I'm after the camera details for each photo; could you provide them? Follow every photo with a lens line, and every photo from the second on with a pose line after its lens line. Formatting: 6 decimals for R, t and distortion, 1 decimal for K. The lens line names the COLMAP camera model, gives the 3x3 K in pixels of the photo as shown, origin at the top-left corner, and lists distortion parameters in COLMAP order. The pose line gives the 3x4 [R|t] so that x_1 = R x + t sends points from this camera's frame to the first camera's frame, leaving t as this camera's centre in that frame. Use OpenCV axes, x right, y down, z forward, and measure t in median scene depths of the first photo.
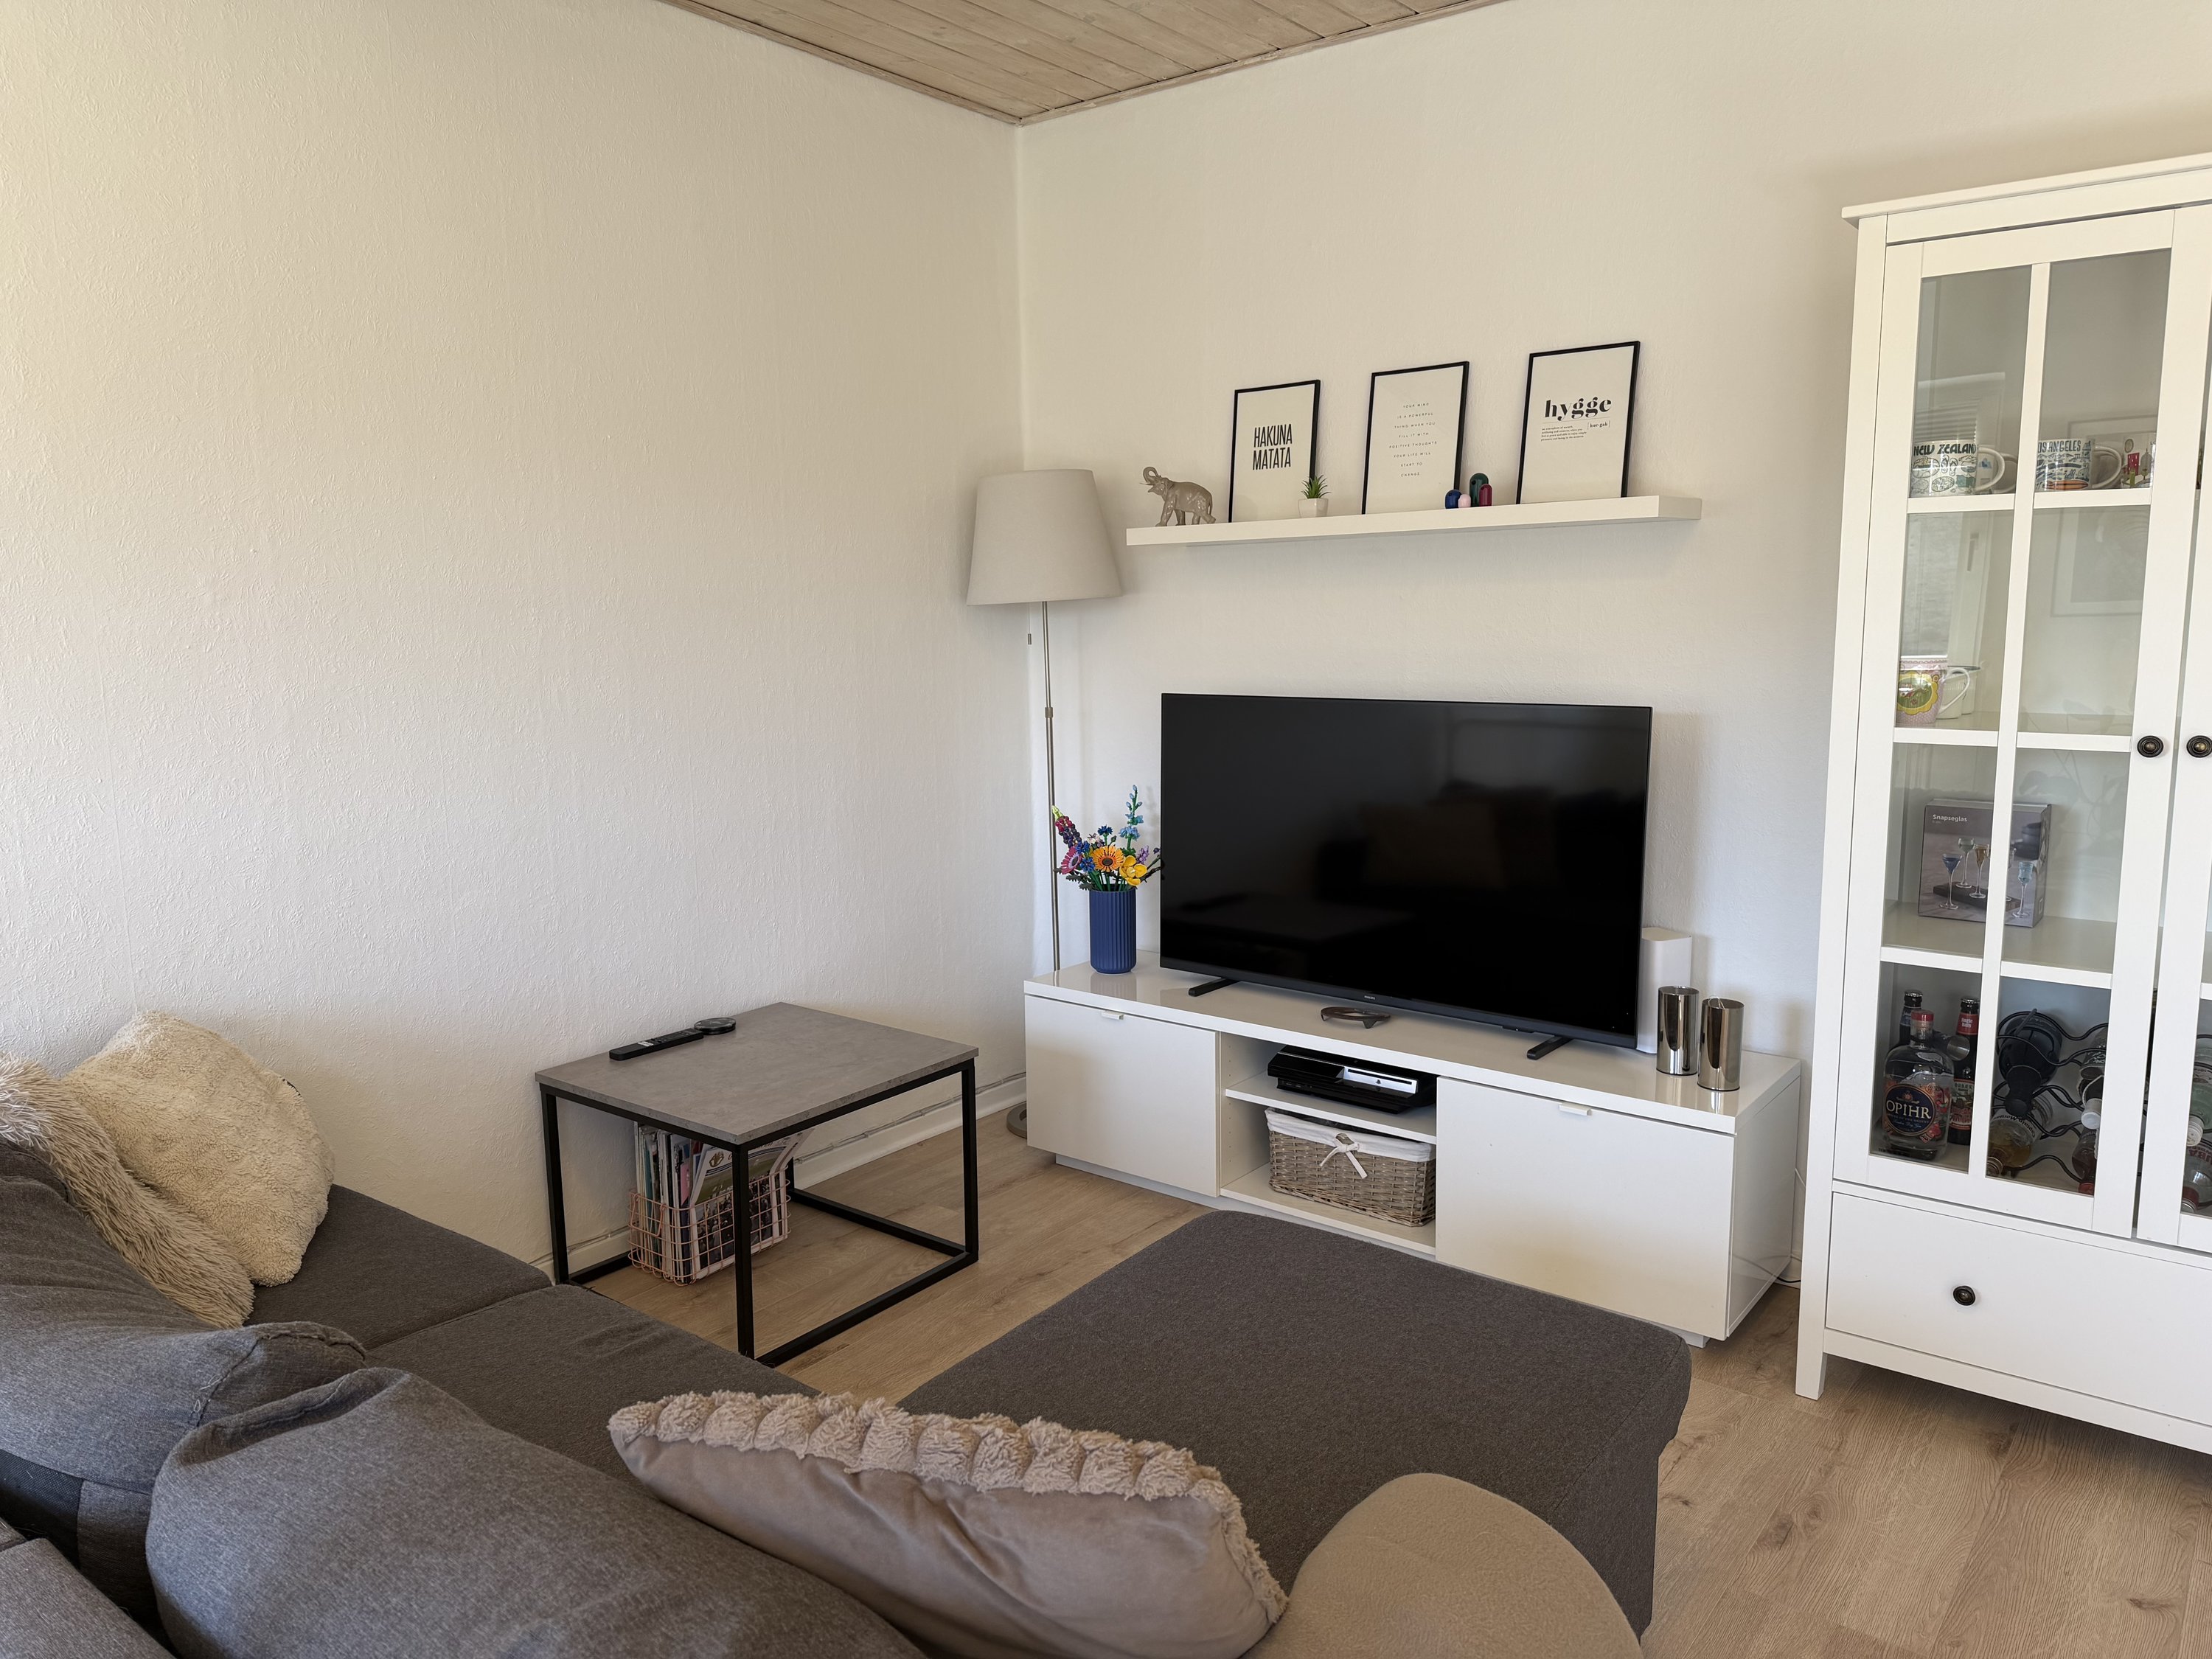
lens RADIAL K [[1532.7, 0, 1106.0], [0, 1532.7, 829.5], [0, 0, 1]] dist [-0.032944, -0.002605]
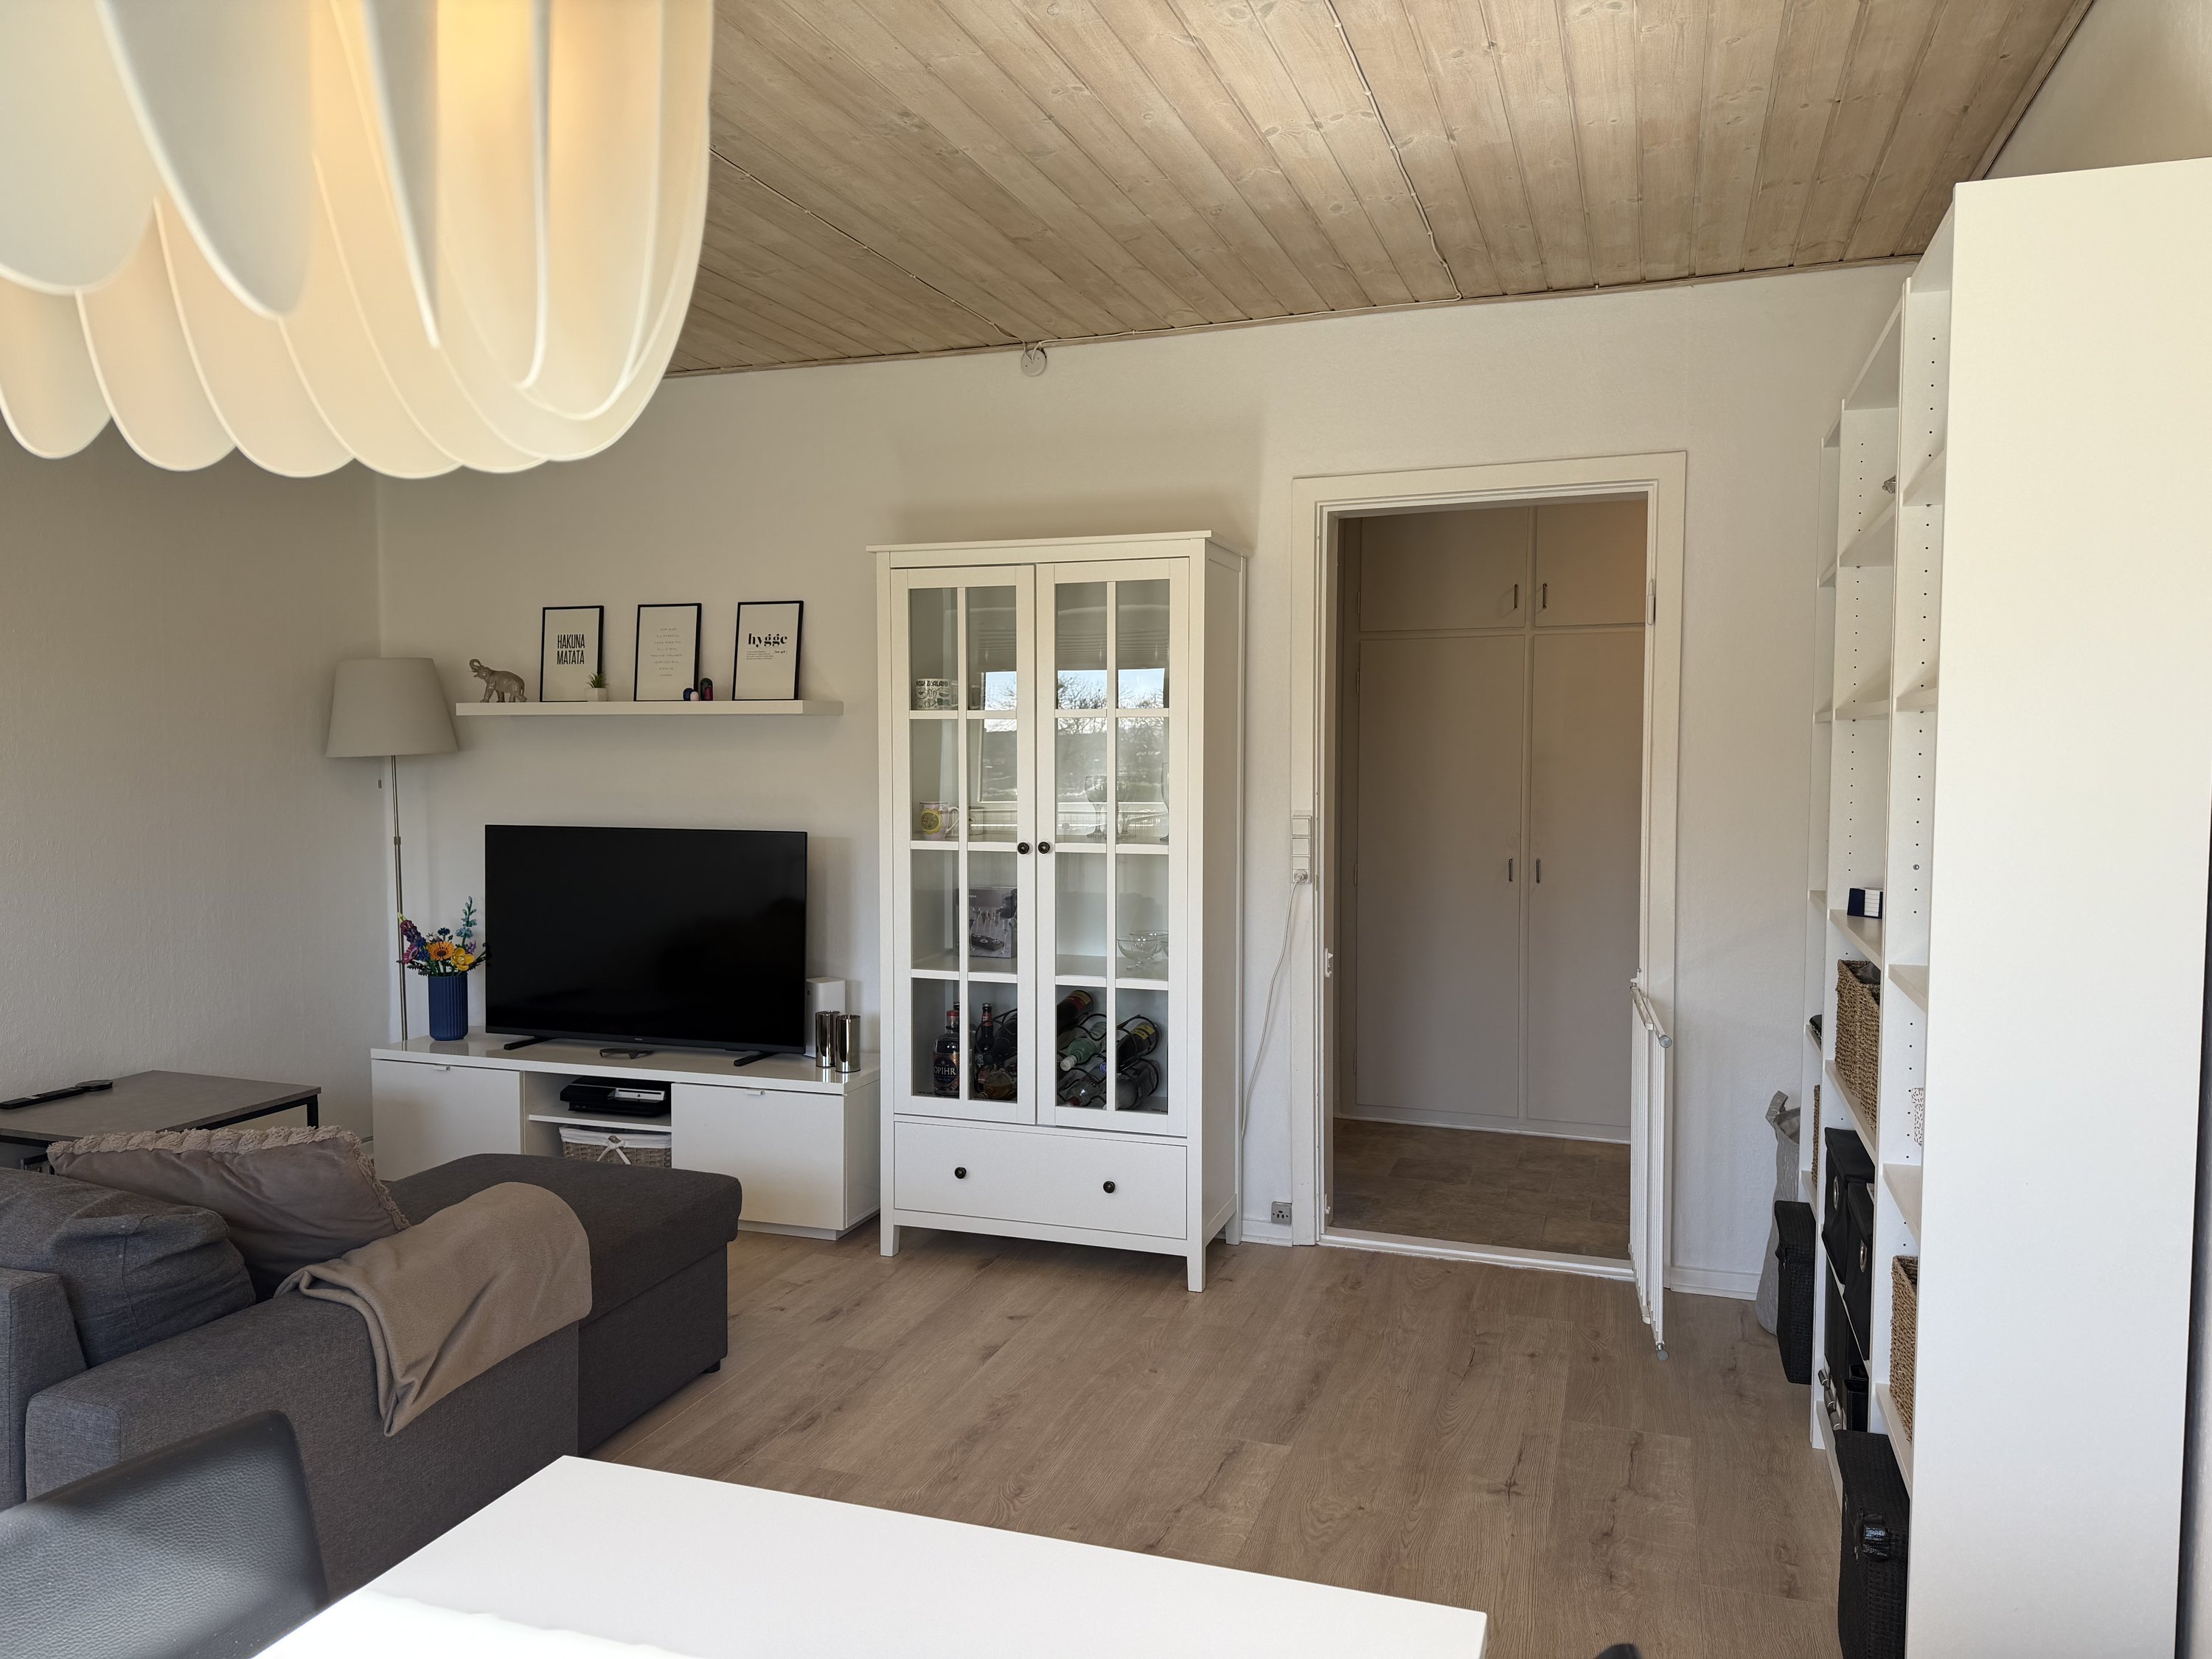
lens RADIAL K [[1527.9, 0, 1164.5], [0, 1527.9, 852.2], [0, 0, 1]] dist [0.106839, -0.182204]
pose [[0.934319, 0.003333, 0.356423, 0.119668], [0.028569, 0.996039, -0.084205, 0.072987], [-0.355292, 0.088857, 0.930523, -0.523859]]
